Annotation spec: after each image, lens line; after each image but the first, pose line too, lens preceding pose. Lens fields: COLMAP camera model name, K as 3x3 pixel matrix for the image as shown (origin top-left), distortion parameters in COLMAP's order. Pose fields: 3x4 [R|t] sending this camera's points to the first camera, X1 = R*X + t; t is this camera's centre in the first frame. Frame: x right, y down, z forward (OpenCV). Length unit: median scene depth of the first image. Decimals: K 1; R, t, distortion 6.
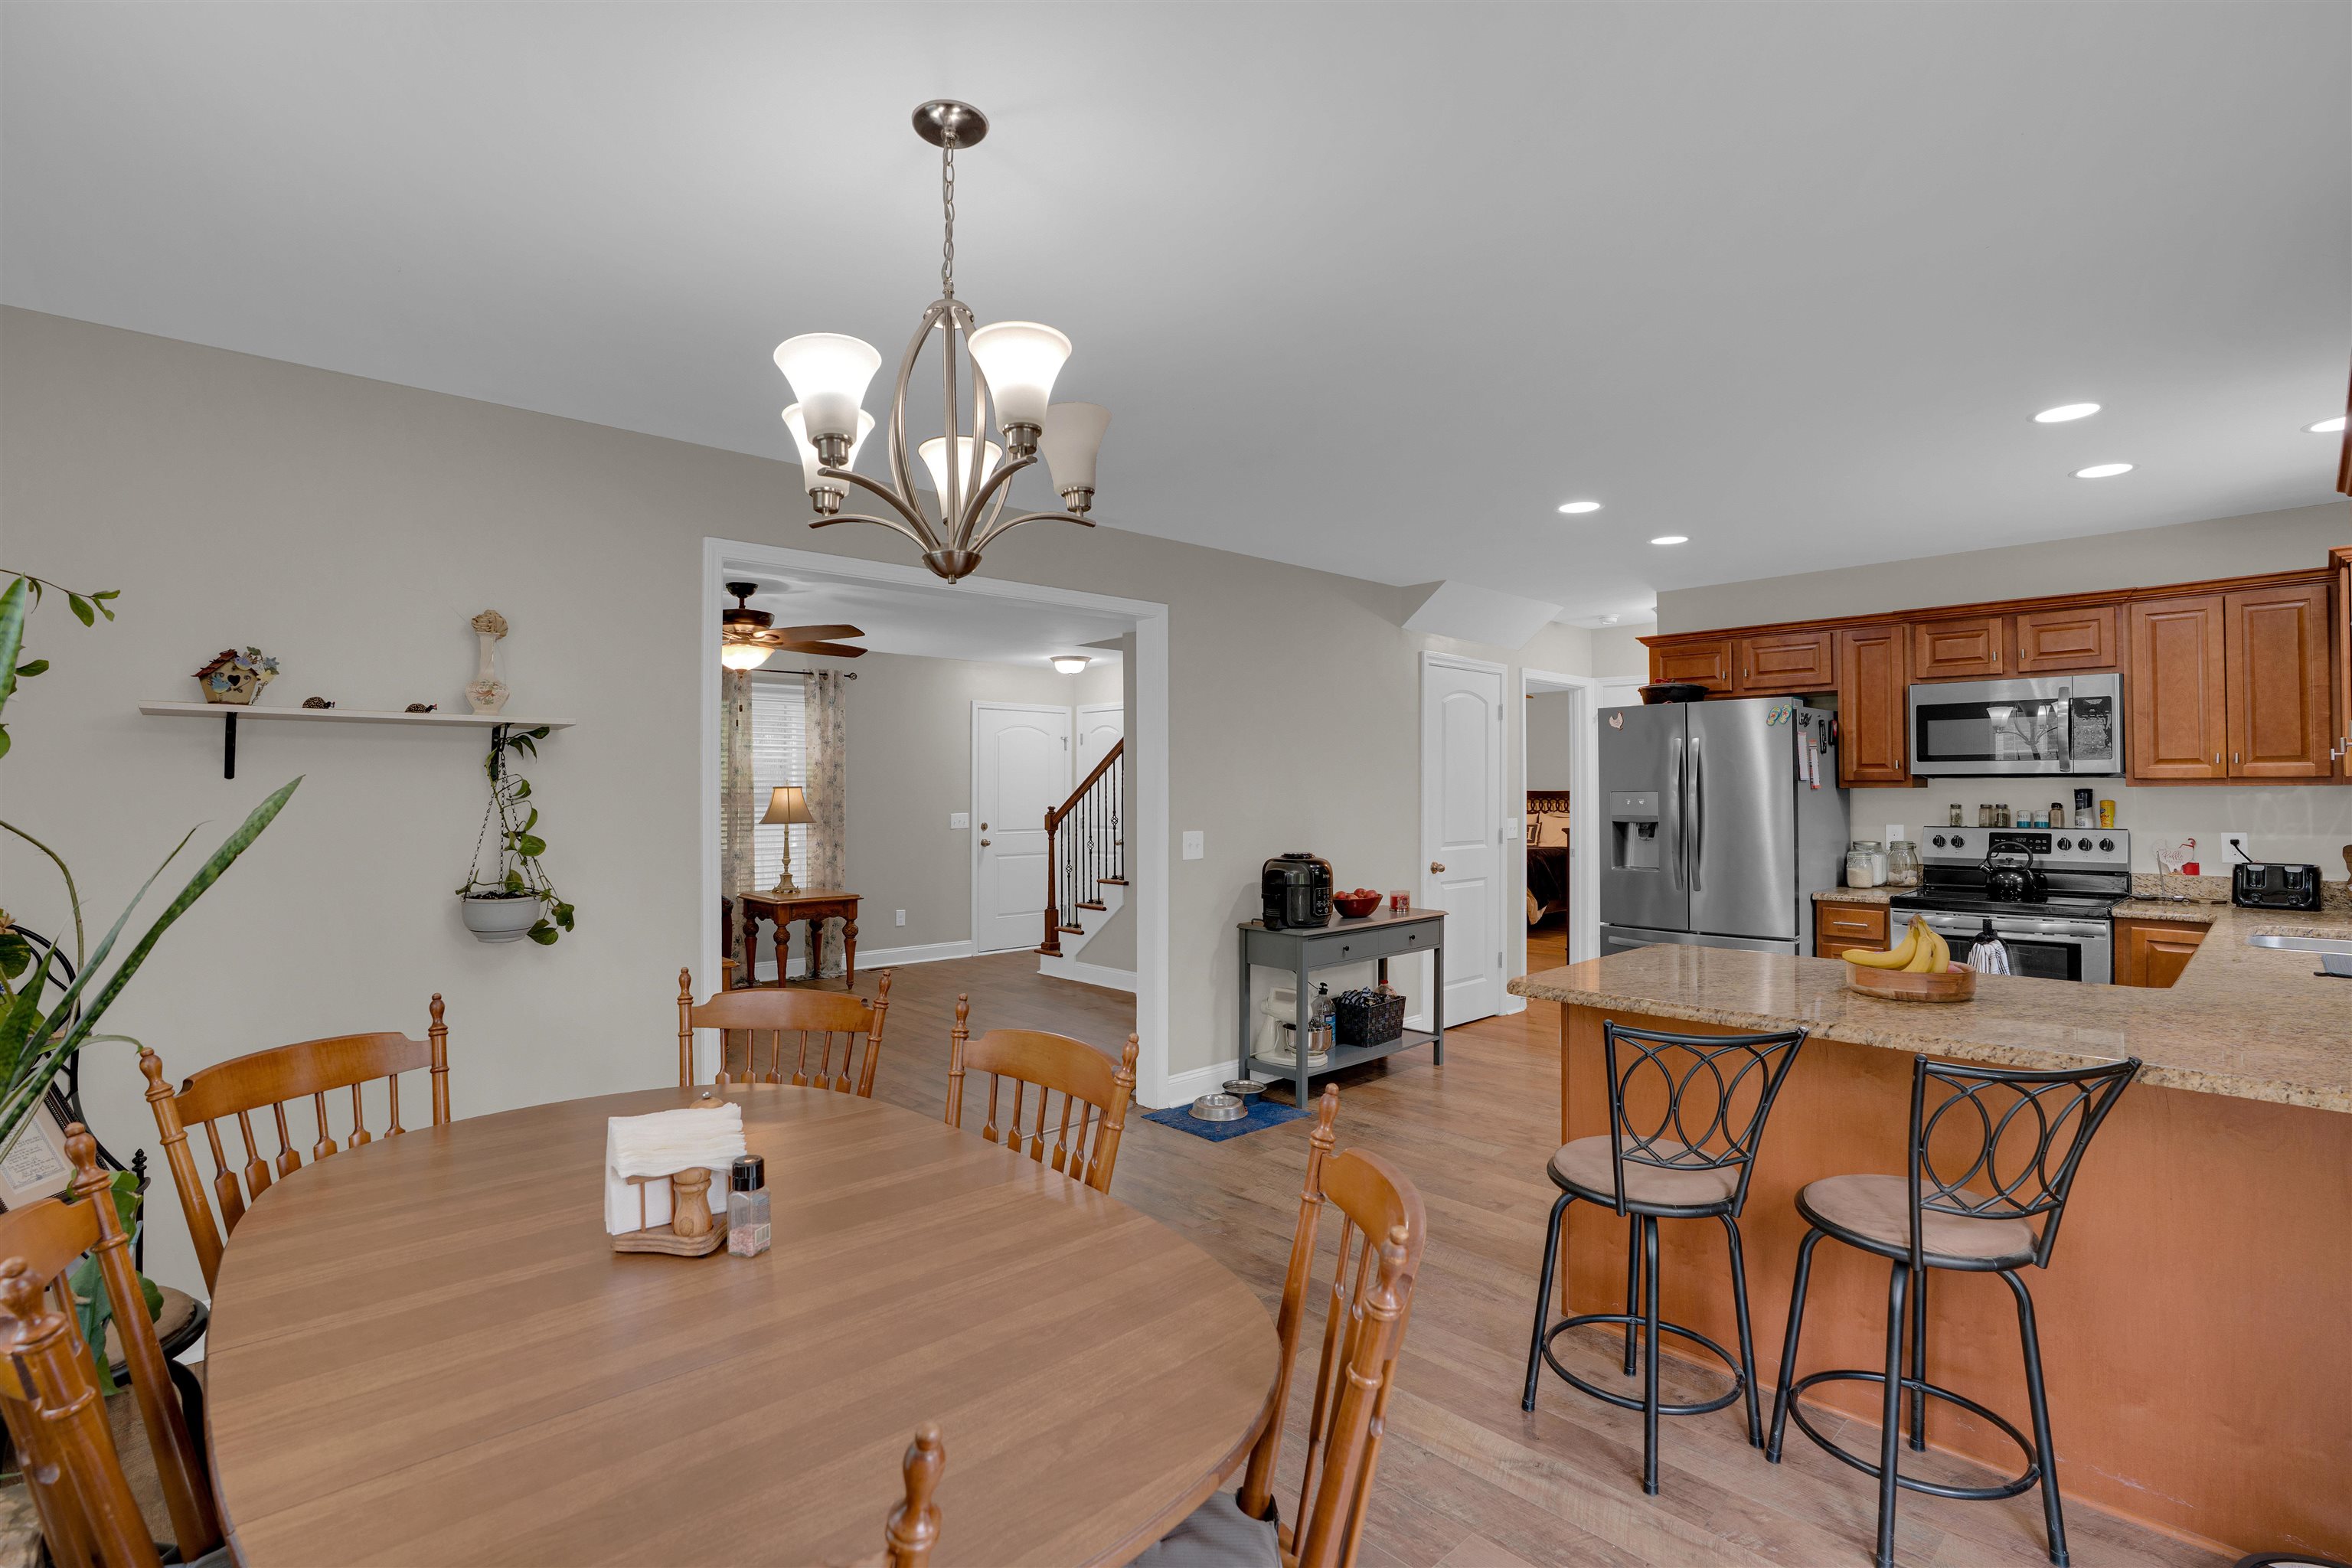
lens RADIAL K [[1102.2, 0, 1213.9], [0, 1102.2, 776.9], [0, 0, 1]] dist [-0.050872, 0.018861]
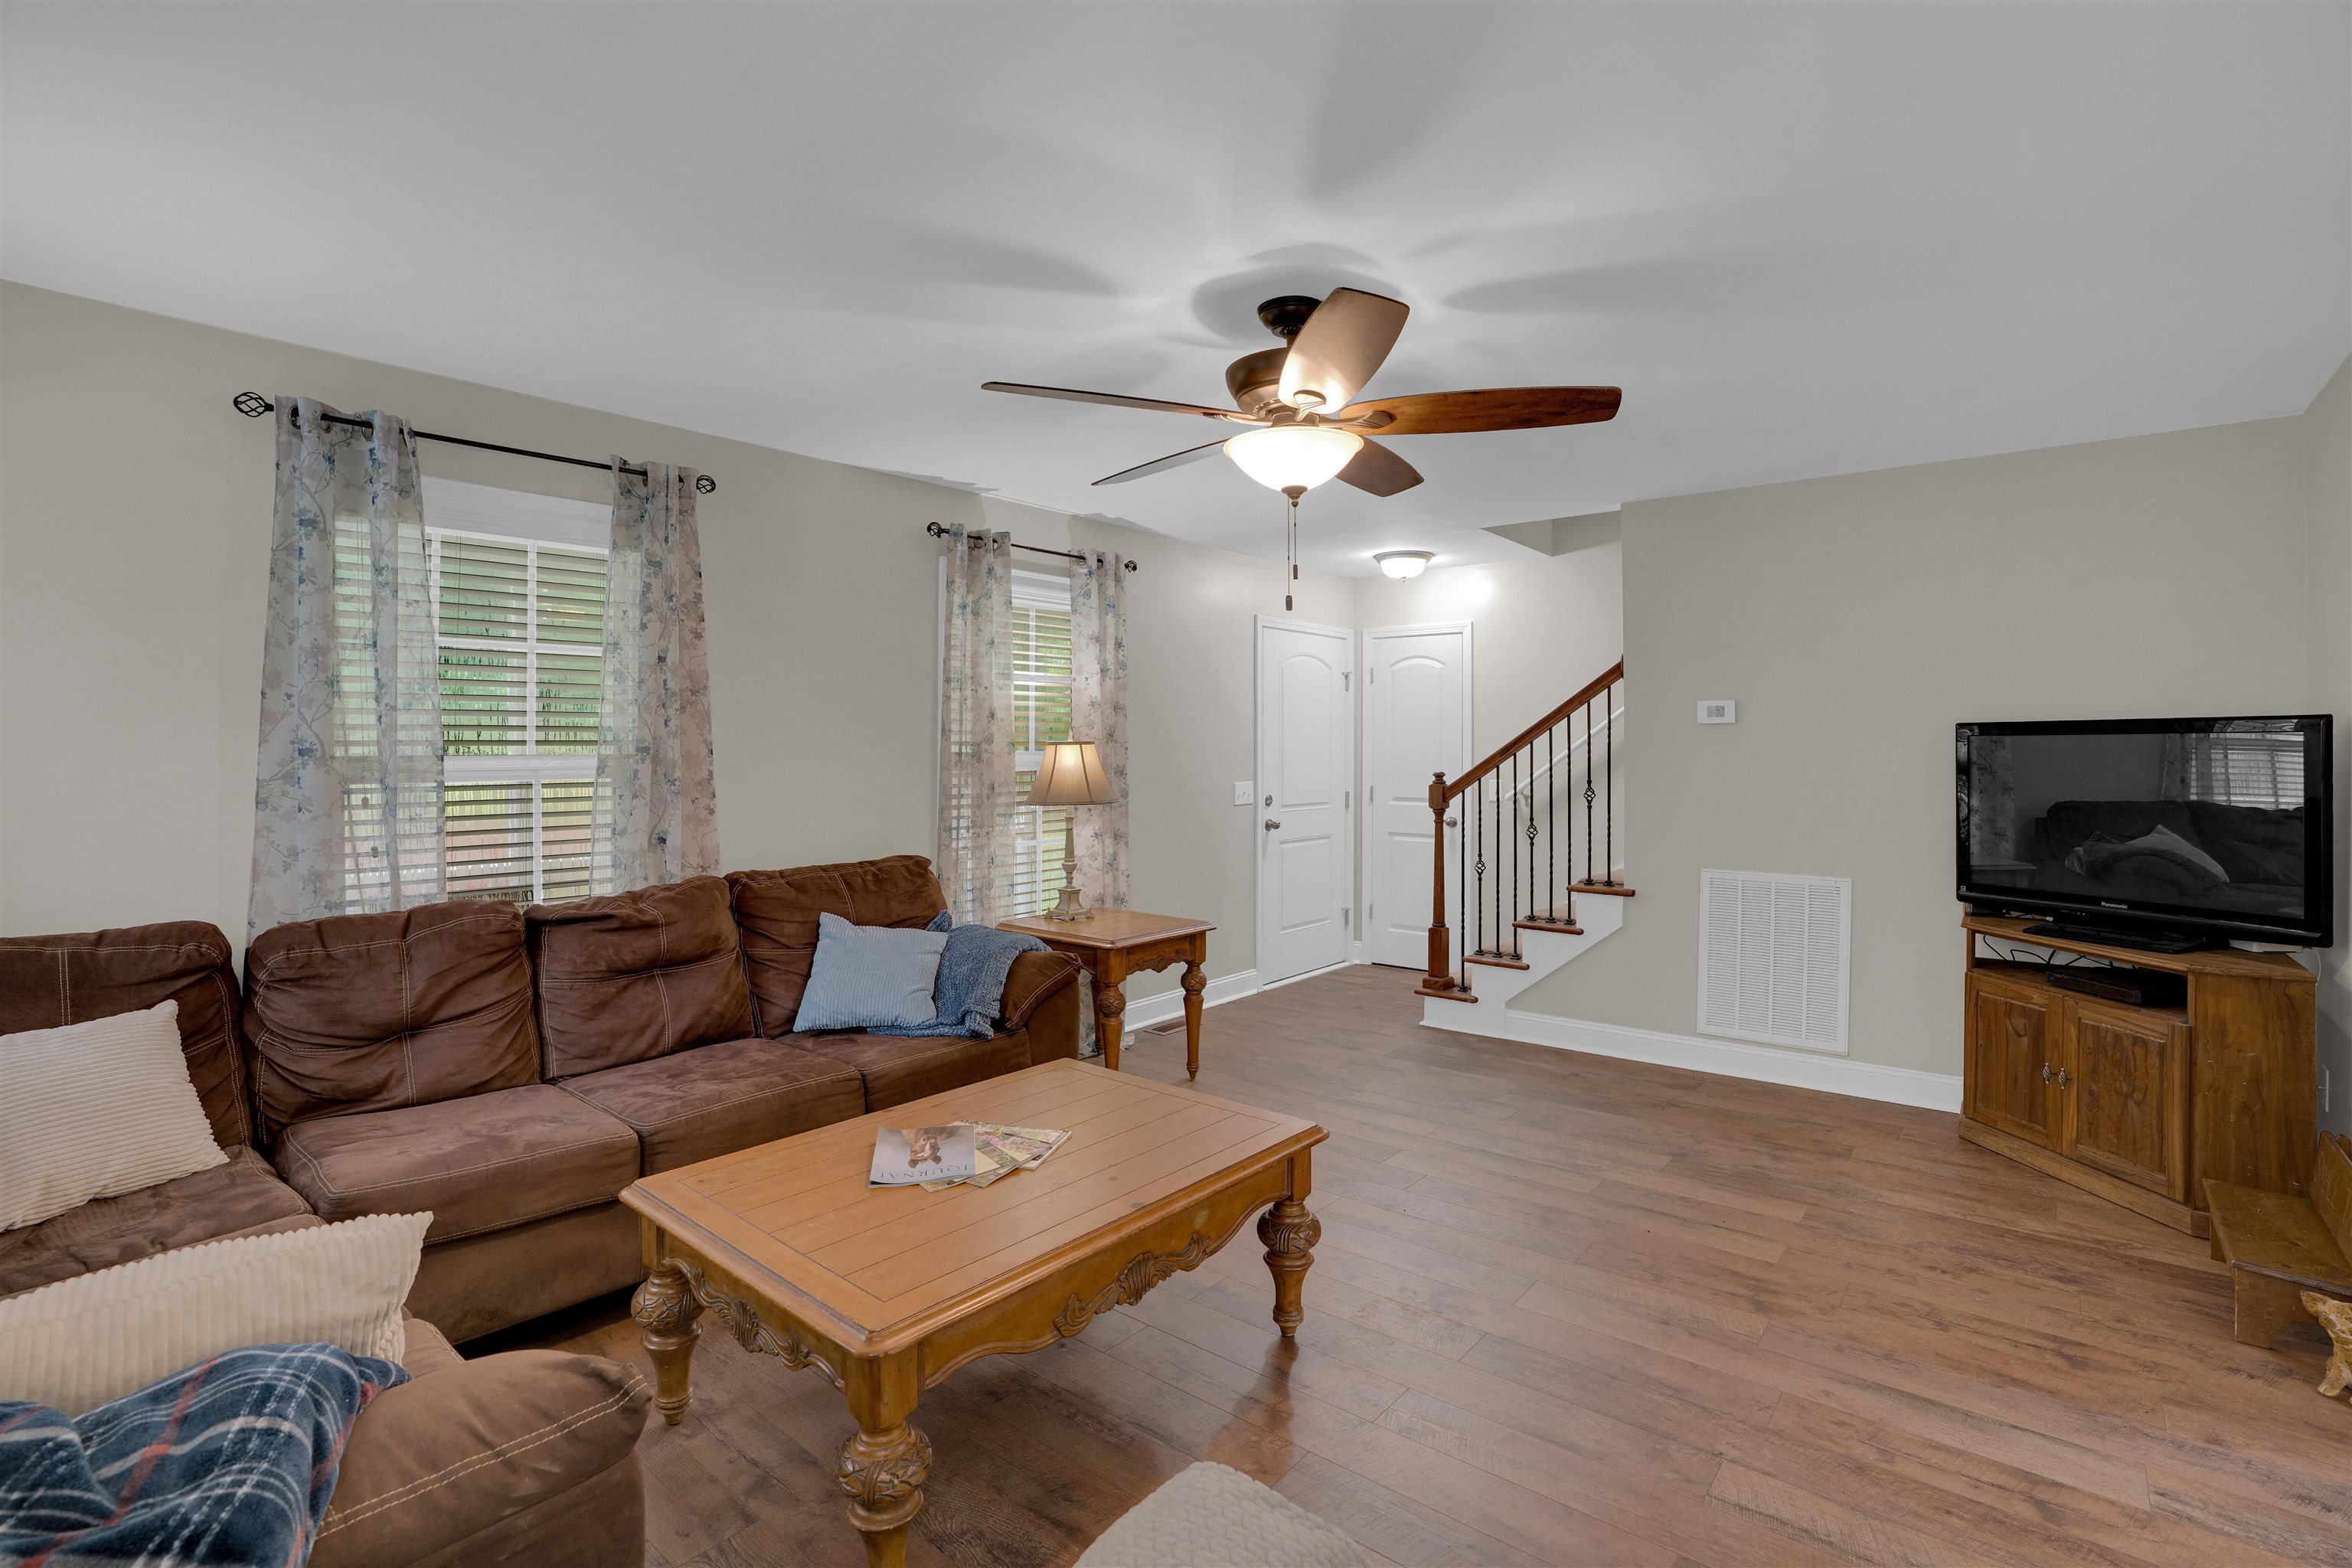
lens RADIAL K [[1066.3, 0, 1218.0], [0, 1066.3, 755.0], [0, 0, 1]] dist [-0.049193, 0.010587]
pose [[0.990848, -0.001465, 0.134972, -0.623153], [-0.001310, 0.999790, 0.020474, 0.006464], [-0.134974, -0.020464, 0.990638, 0.660218]]
